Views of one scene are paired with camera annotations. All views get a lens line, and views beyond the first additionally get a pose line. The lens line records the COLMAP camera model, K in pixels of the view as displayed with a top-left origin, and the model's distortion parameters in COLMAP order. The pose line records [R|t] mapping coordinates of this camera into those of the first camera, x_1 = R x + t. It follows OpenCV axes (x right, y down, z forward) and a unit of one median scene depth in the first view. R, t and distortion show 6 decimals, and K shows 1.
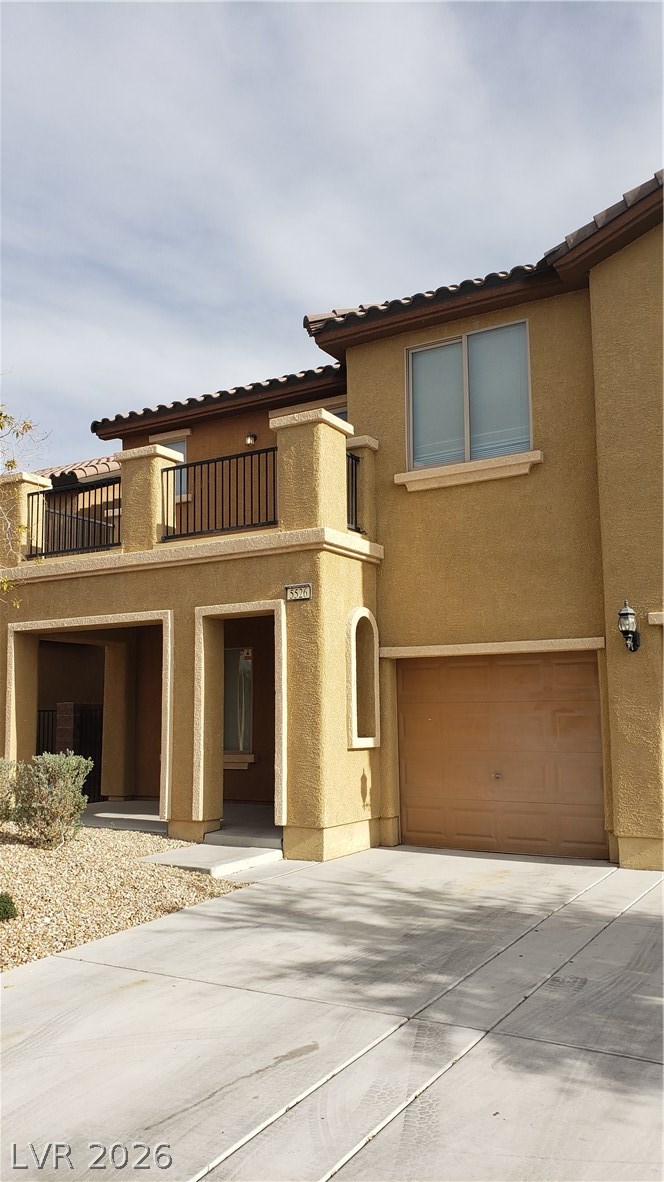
lens RADIAL K [[902.8, 0, 323.1], [0, 902.8, 611.7], [0, 0, 1]] dist [0.162484, -0.346090]
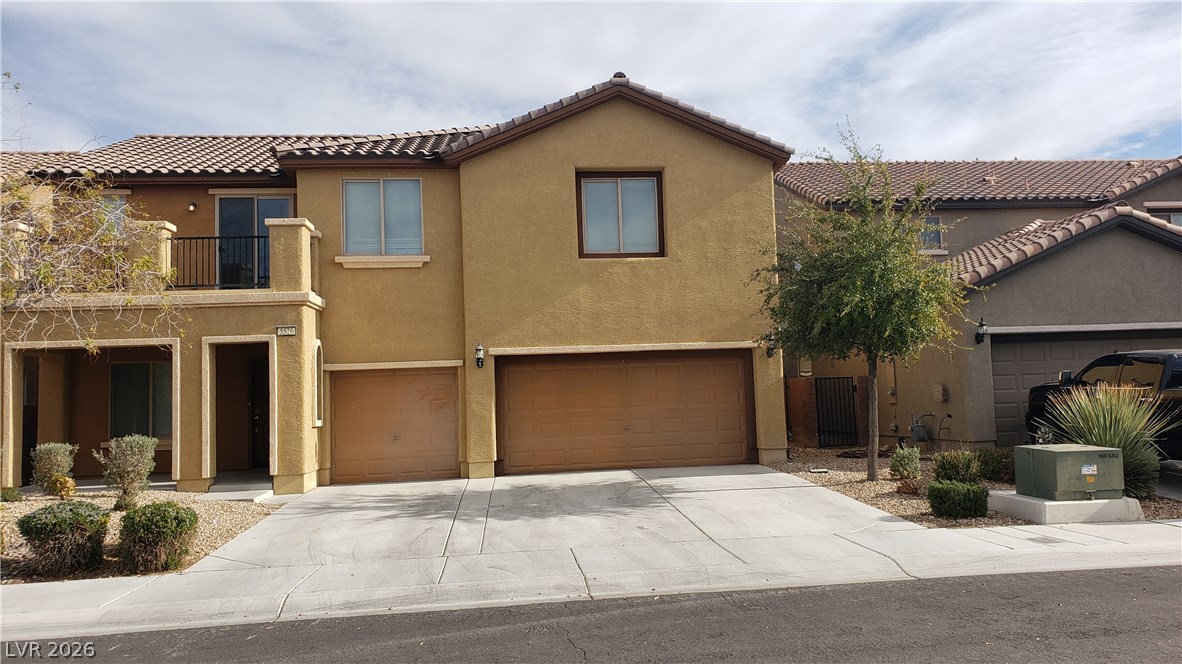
lens RADIAL K [[900.4, 0, 605.7], [0, 900.4, 328.0], [0, 0, 1]] dist [0.128304, -0.240561]
pose [[0.794477, 0.026448, 0.606718, -0.546543], [-0.041612, 0.999074, 0.010937, -0.065907], [-0.605867, -0.033936, 0.794842, -0.614179]]
